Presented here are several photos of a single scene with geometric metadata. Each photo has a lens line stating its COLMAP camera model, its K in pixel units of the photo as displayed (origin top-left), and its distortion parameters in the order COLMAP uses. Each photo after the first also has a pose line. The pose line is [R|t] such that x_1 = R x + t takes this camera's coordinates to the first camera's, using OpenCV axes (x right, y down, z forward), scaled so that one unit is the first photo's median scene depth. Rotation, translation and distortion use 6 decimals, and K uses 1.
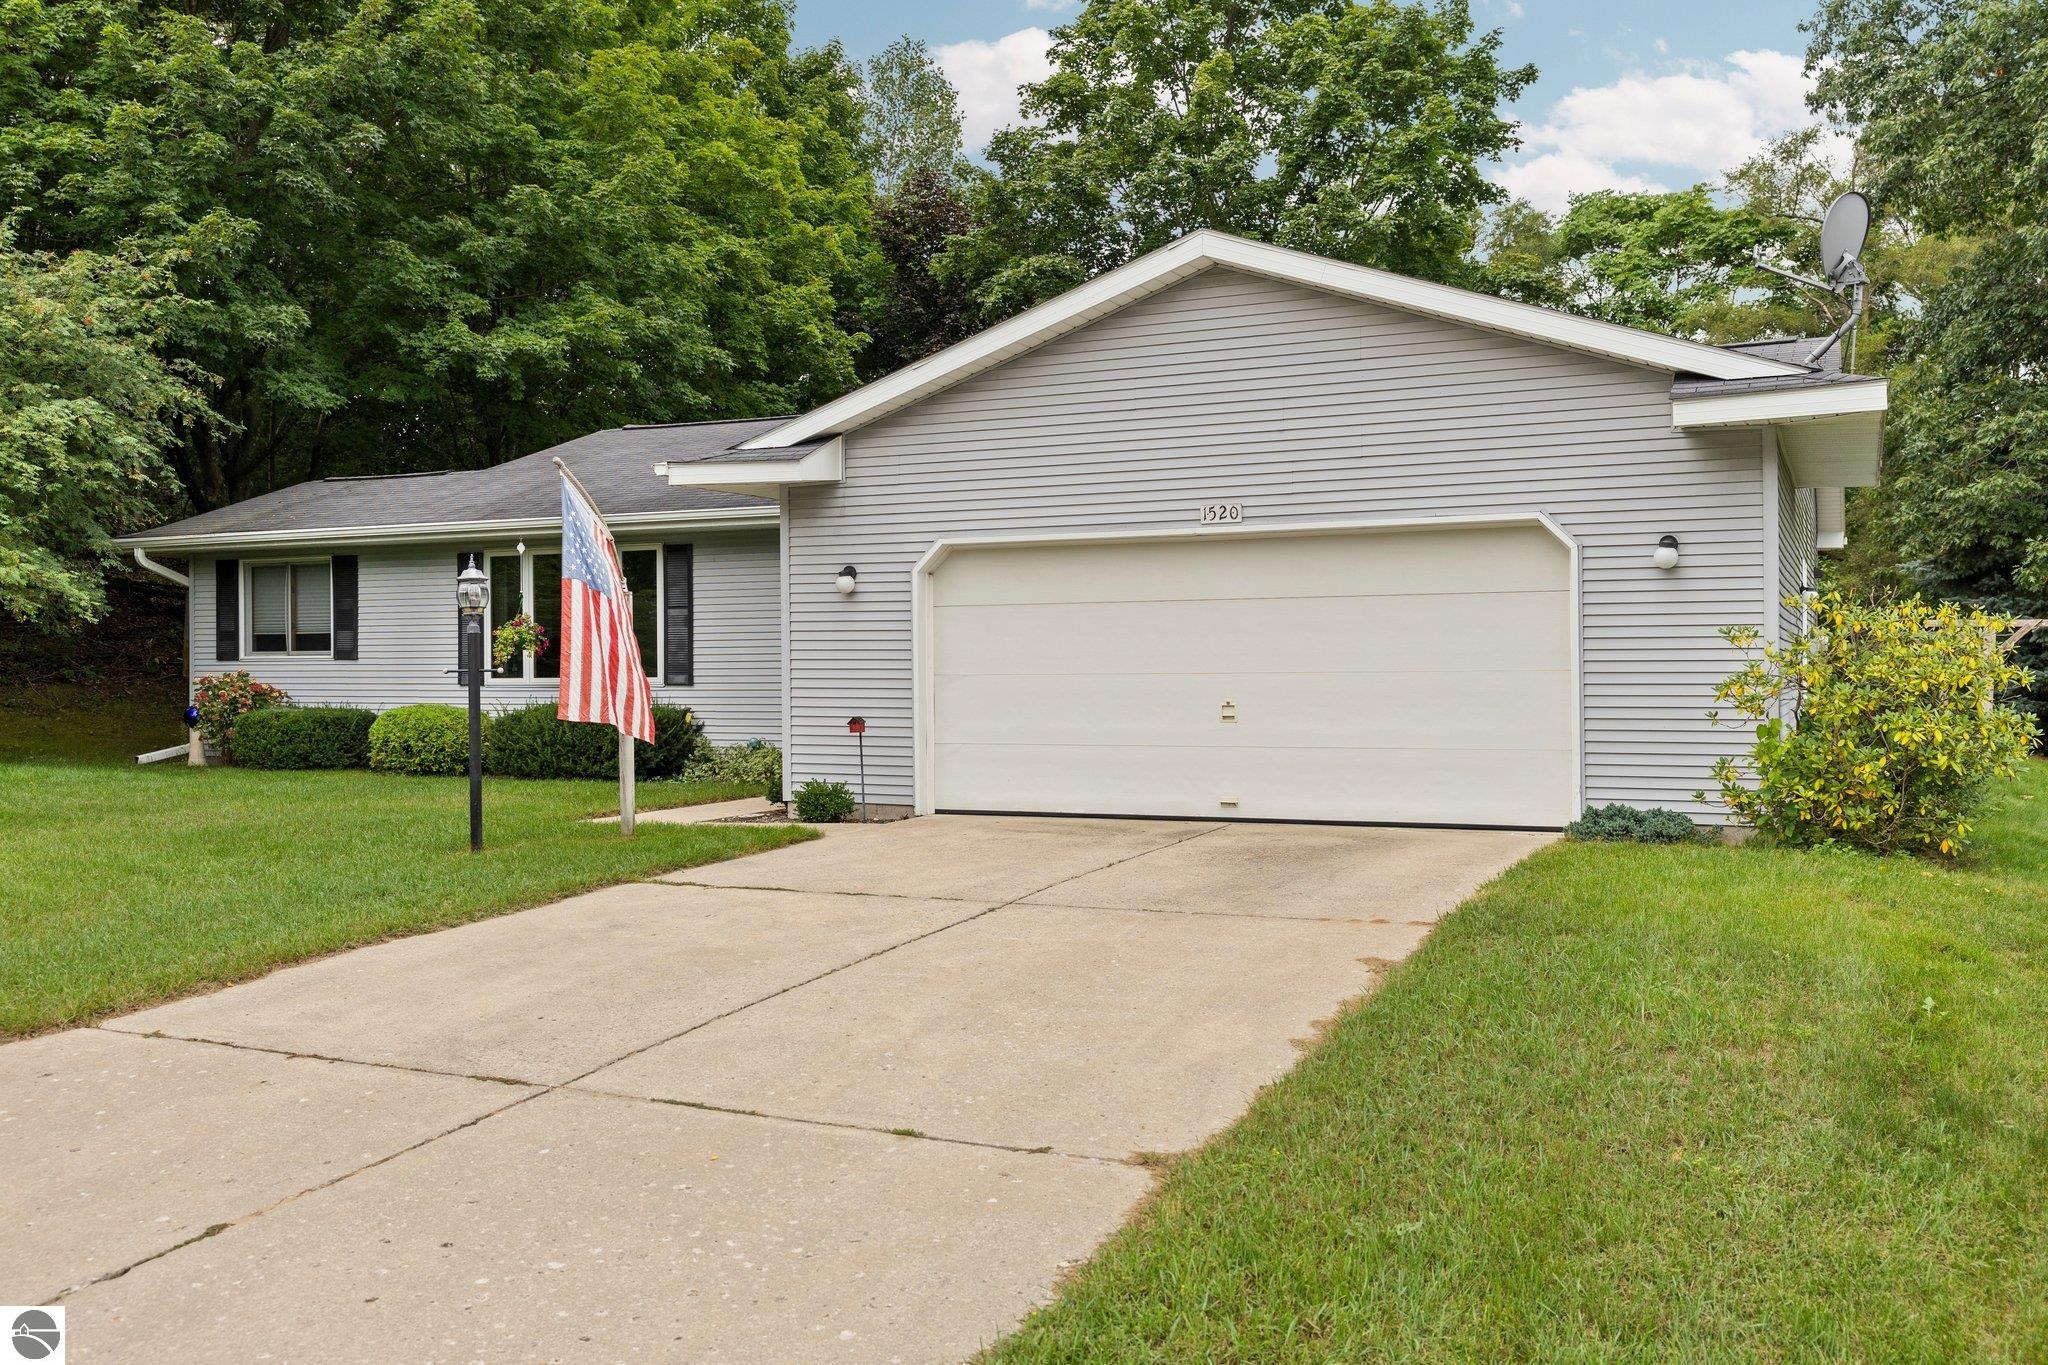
lens RADIAL K [[1792.6, 0, 1024.0], [0, 1792.6, 682.5], [0, 0, 1]] dist [-0.025748, -0.008327]
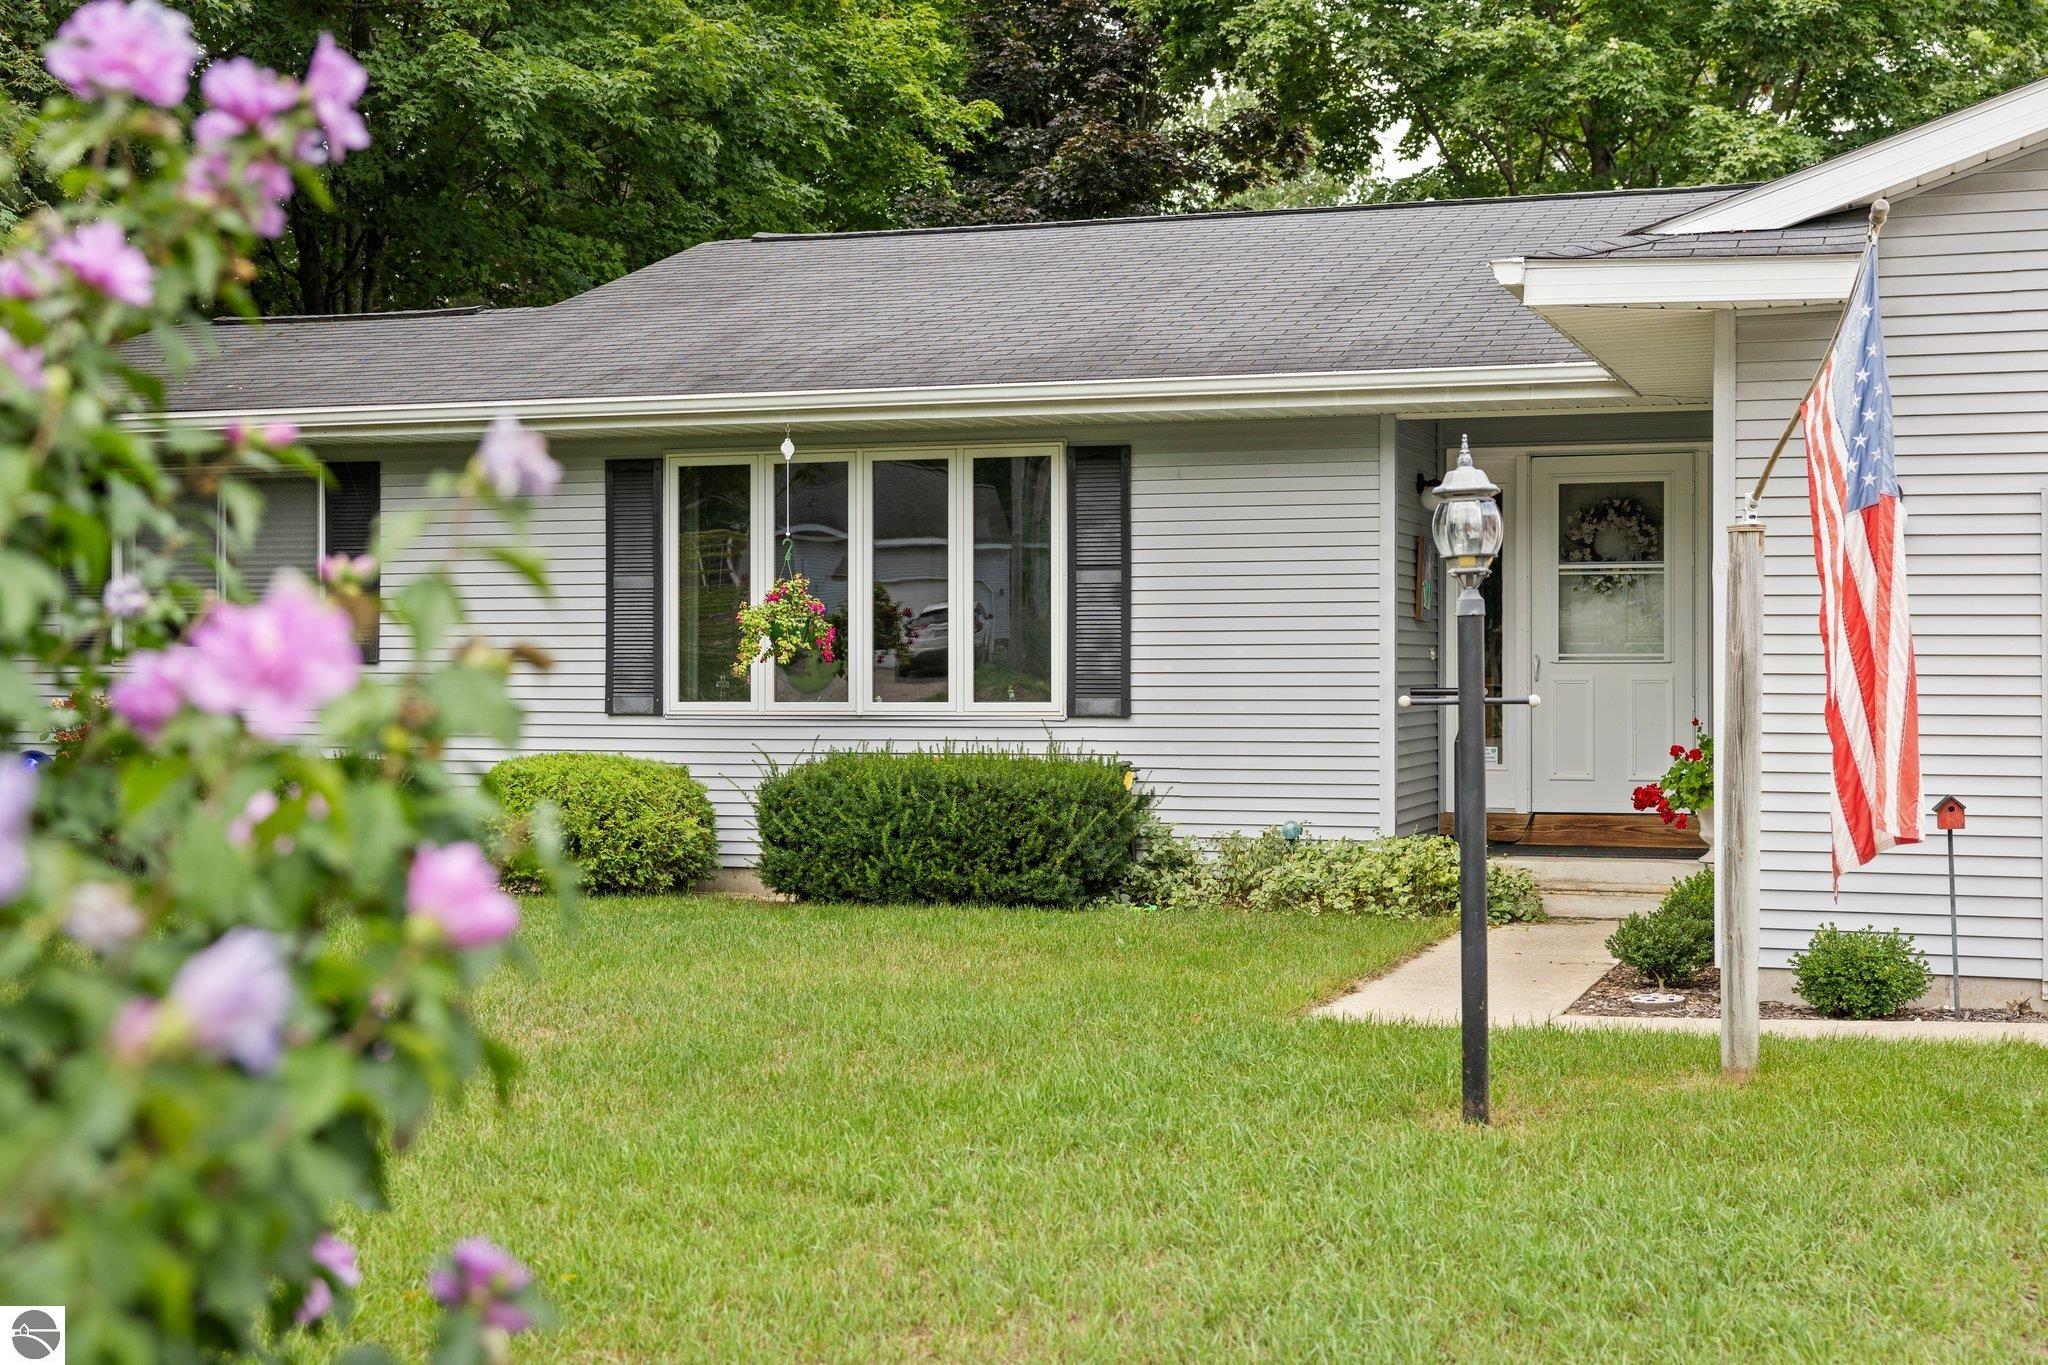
lens RADIAL K [[2735.2, 0, 1024.0], [0, 2735.2, 682.5], [0, 0, 1]] dist [-0.002248, -0.017403]
pose [[0.994861, 0.003994, 0.101175, -0.296071], [-0.003527, 0.999982, -0.004796, -0.004749], [-0.101192, 0.004414, 0.994857, 0.215658]]
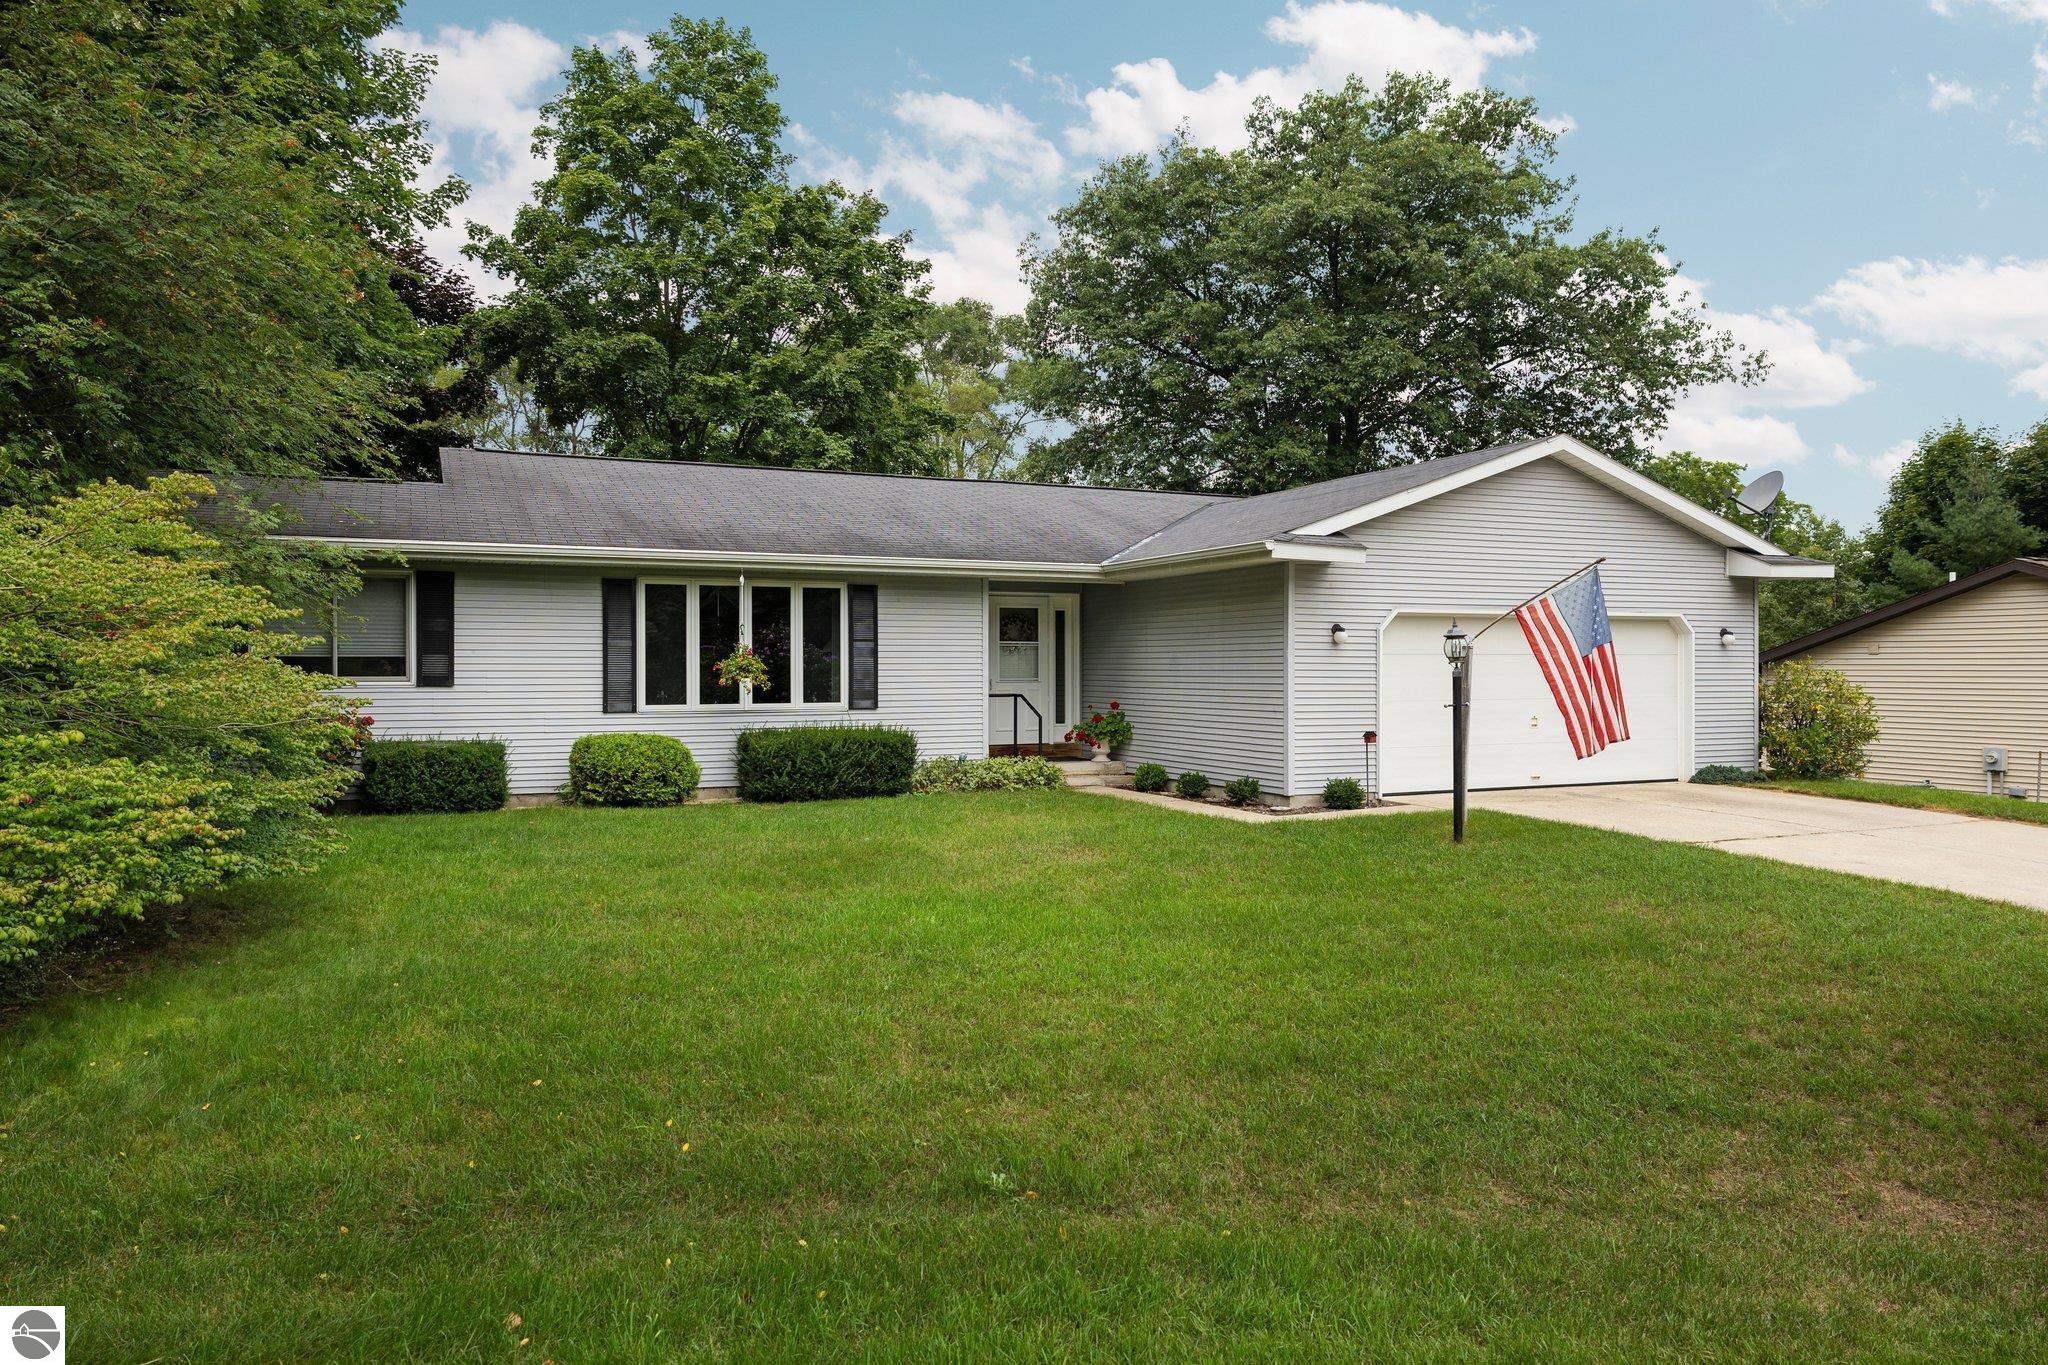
lens RADIAL K [[1349.3, 0, 1024.0], [0, 1349.3, 682.5], [0, 0, 1]] dist [-0.025796, 0.024907]
pose [[0.657351, -0.003275, 0.753577, -0.773636], [0.004010, 0.999992, 0.000848, -0.015790], [-0.753574, 0.002464, 0.657359, 0.363579]]
